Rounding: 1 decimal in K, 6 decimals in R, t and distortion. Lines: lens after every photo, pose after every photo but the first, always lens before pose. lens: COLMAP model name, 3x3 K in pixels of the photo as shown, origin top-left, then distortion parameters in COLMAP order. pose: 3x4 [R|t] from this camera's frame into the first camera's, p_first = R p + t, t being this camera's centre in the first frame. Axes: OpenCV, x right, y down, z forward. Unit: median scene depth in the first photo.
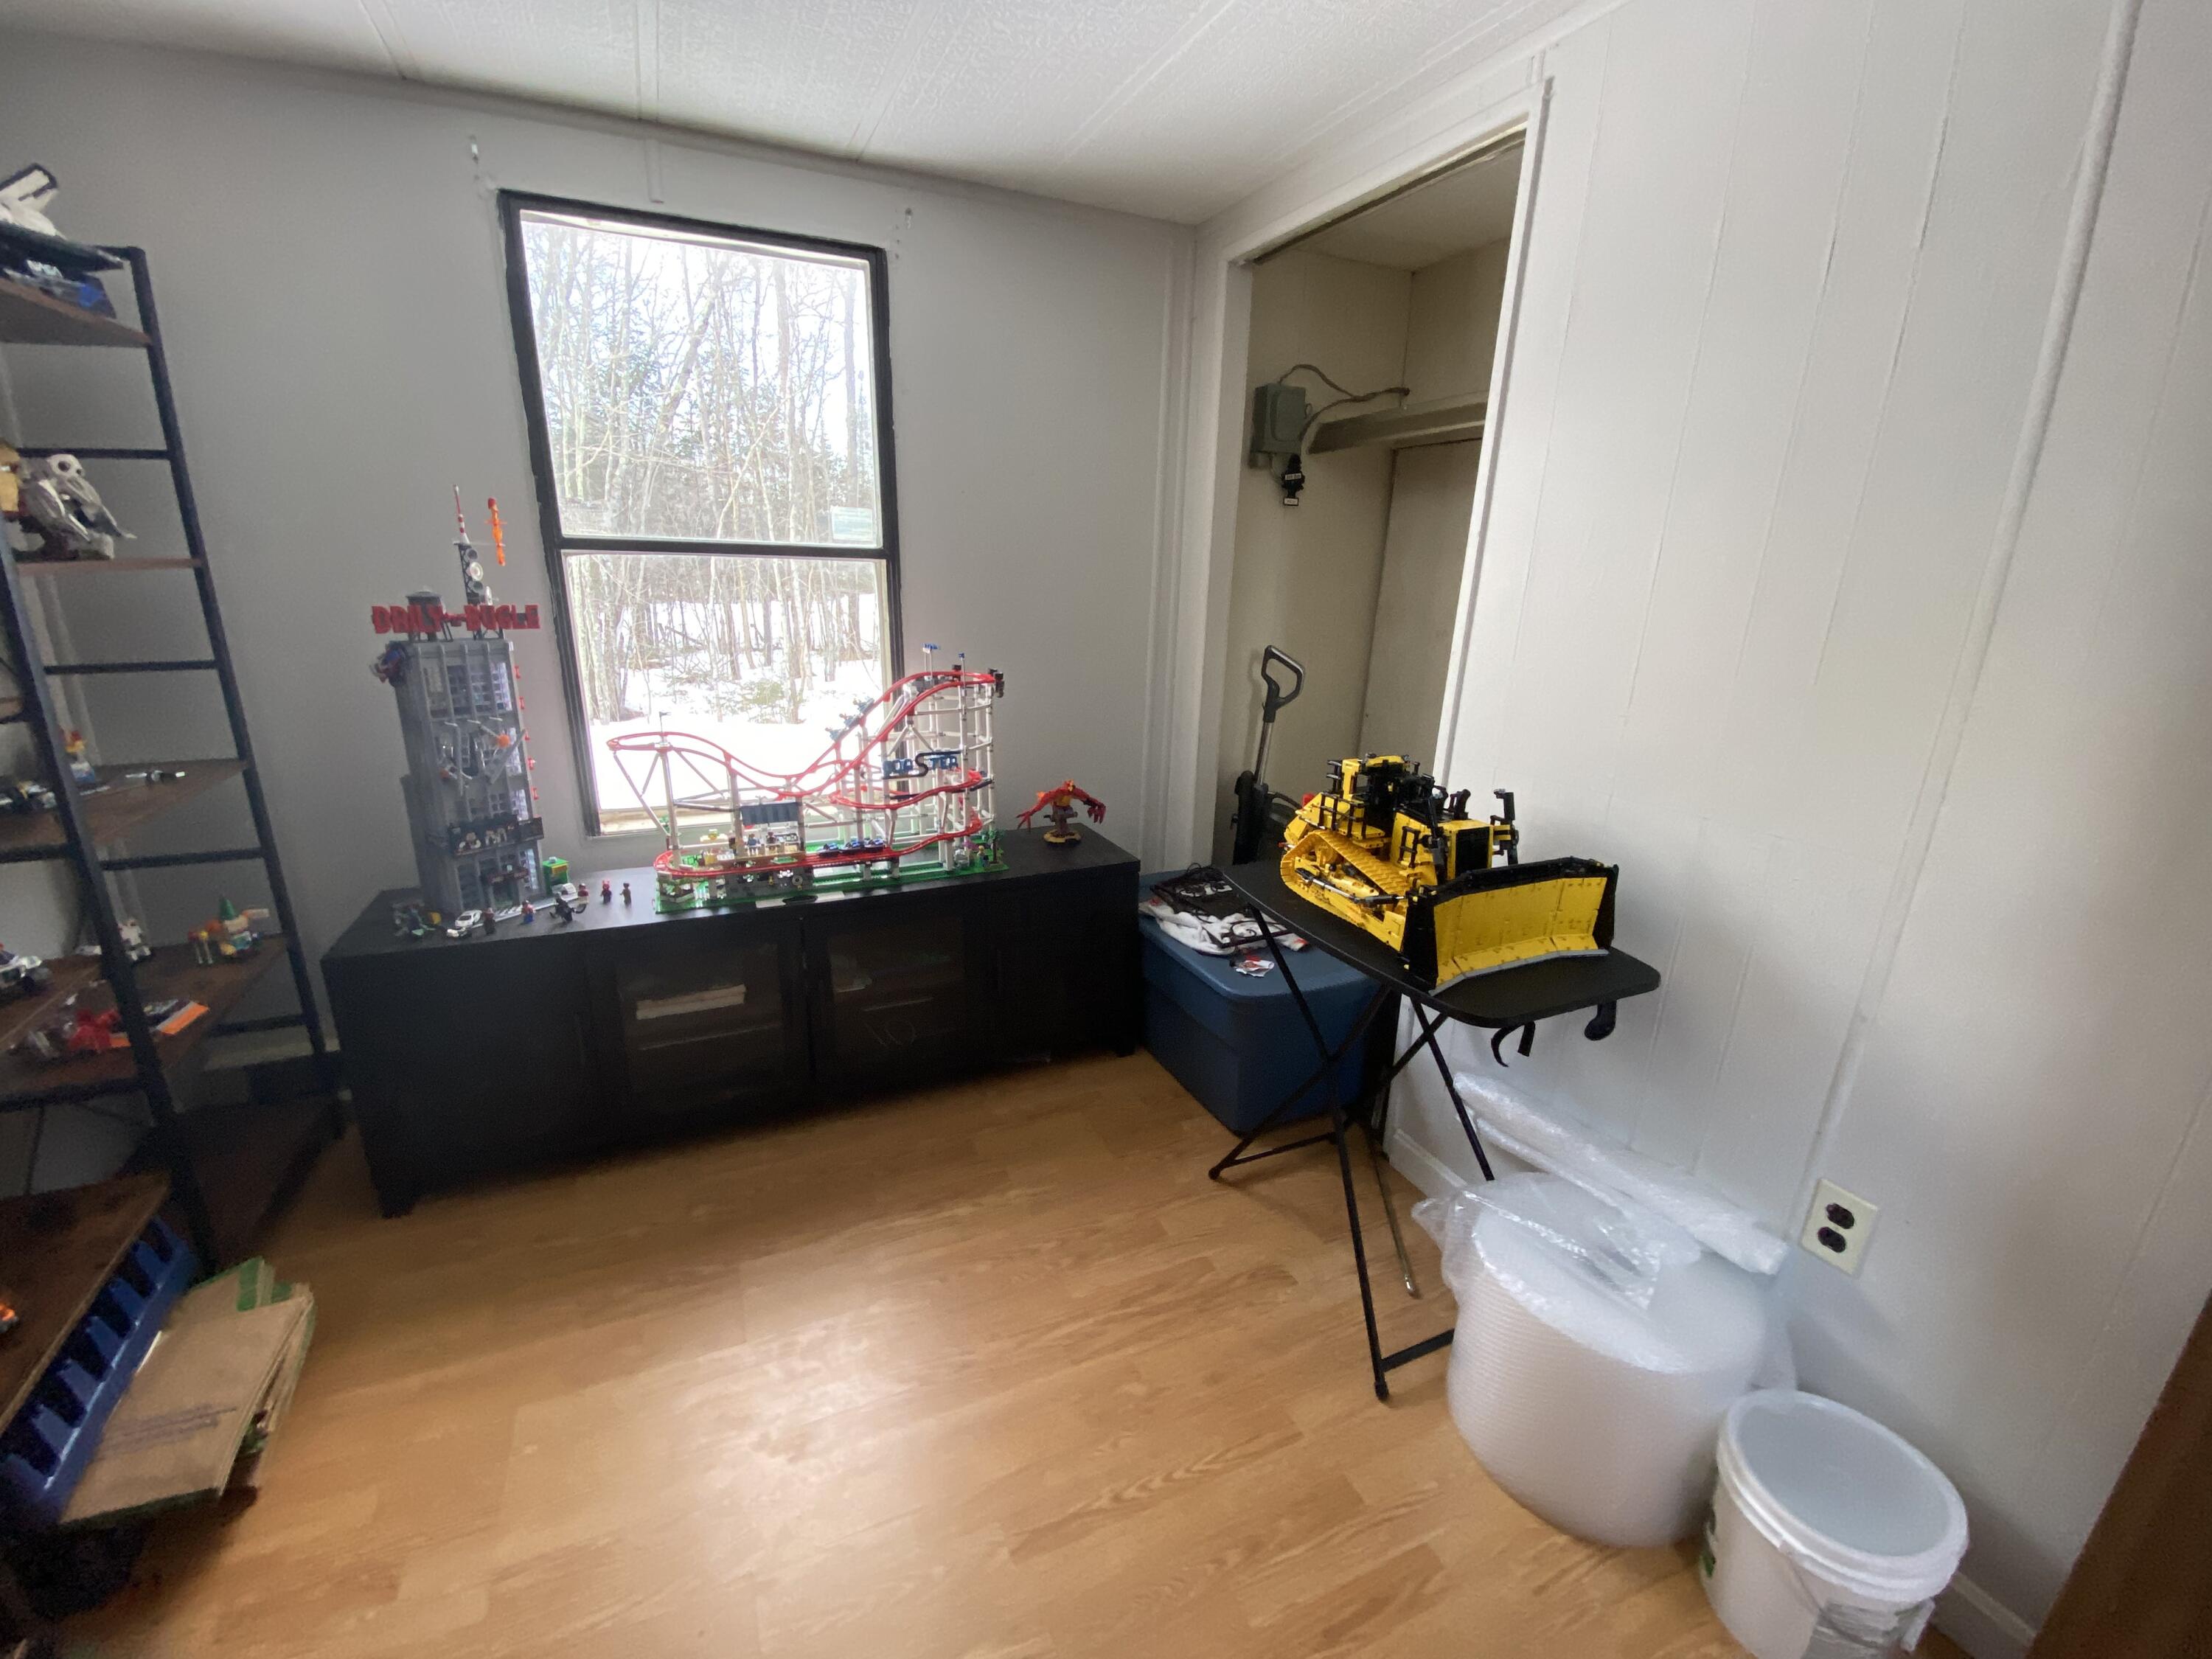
lens RADIAL K [[887.6, 0, 1091.9], [0, 887.6, 833.7], [0, 0, 1]] dist [0.017702, -0.020413]
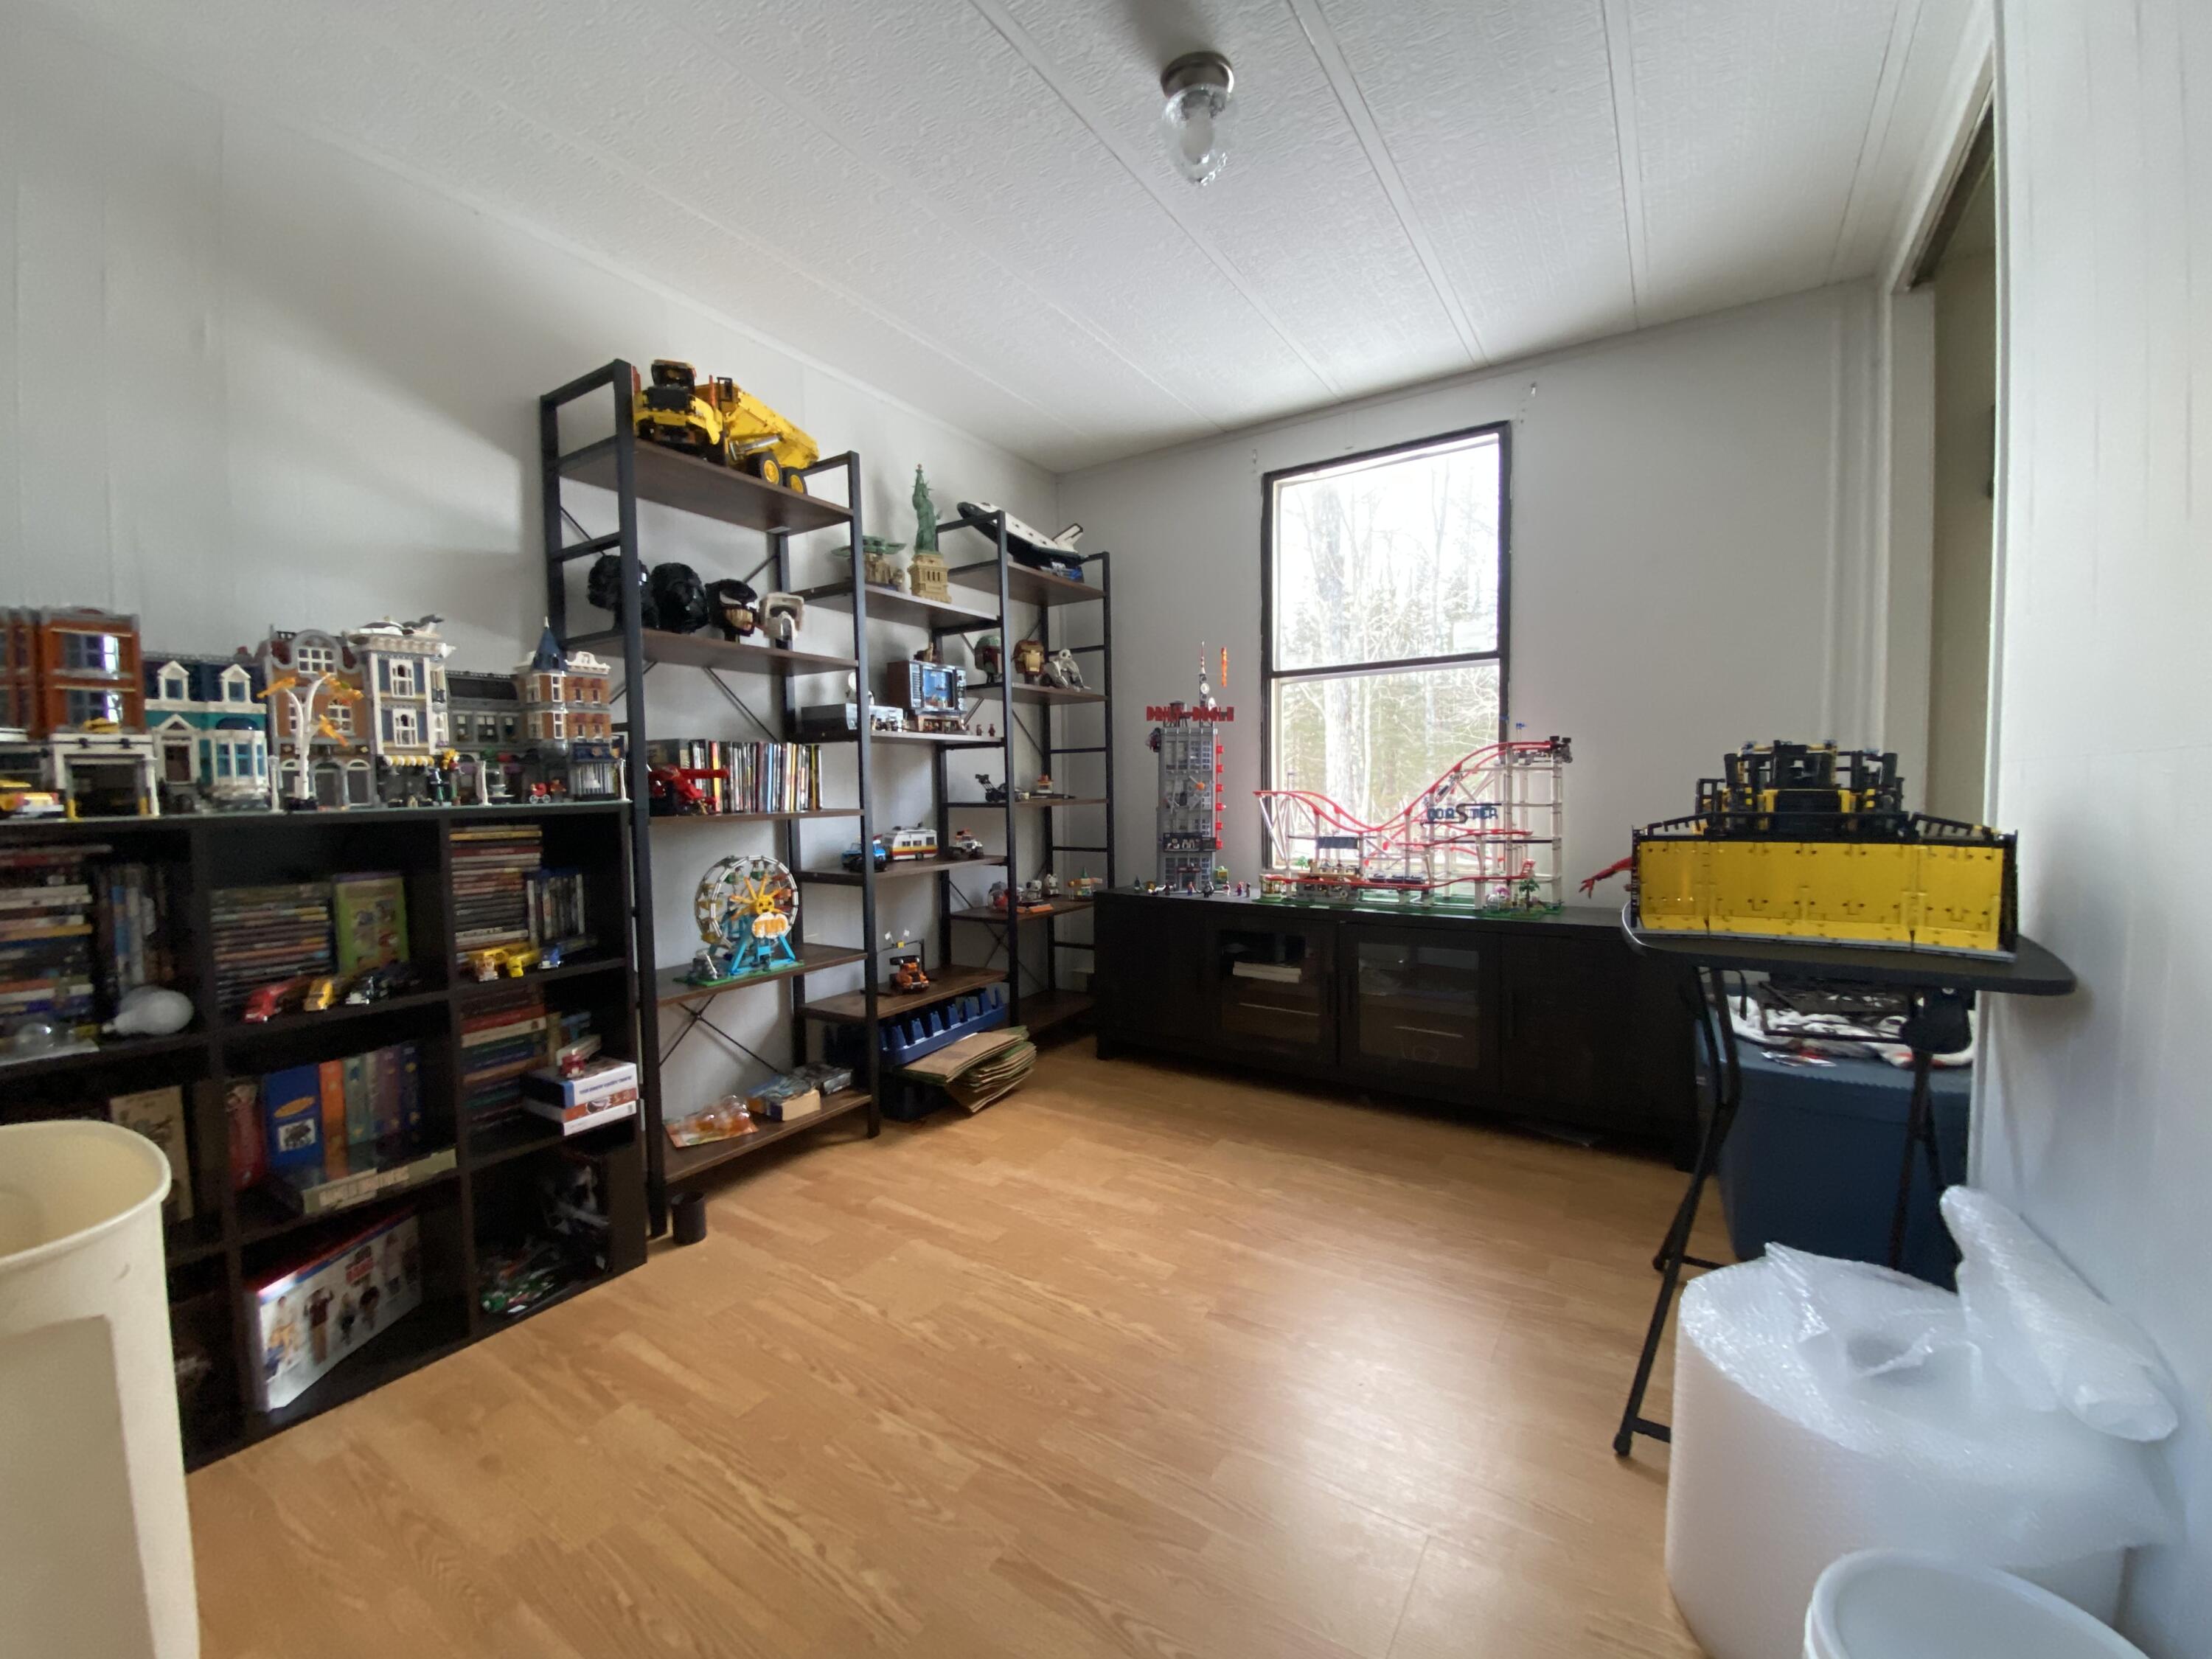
lens RADIAL K [[887.6, 0, 1091.9], [0, 887.6, 833.7], [0, 0, 1]] dist [0.017702, -0.020413]
pose [[0.532432, 0.011664, -0.846392, 0.599654], [-0.212743, 0.969654, -0.120465, 0.213570], [0.819302, 0.244204, 0.518756, 0.010627]]
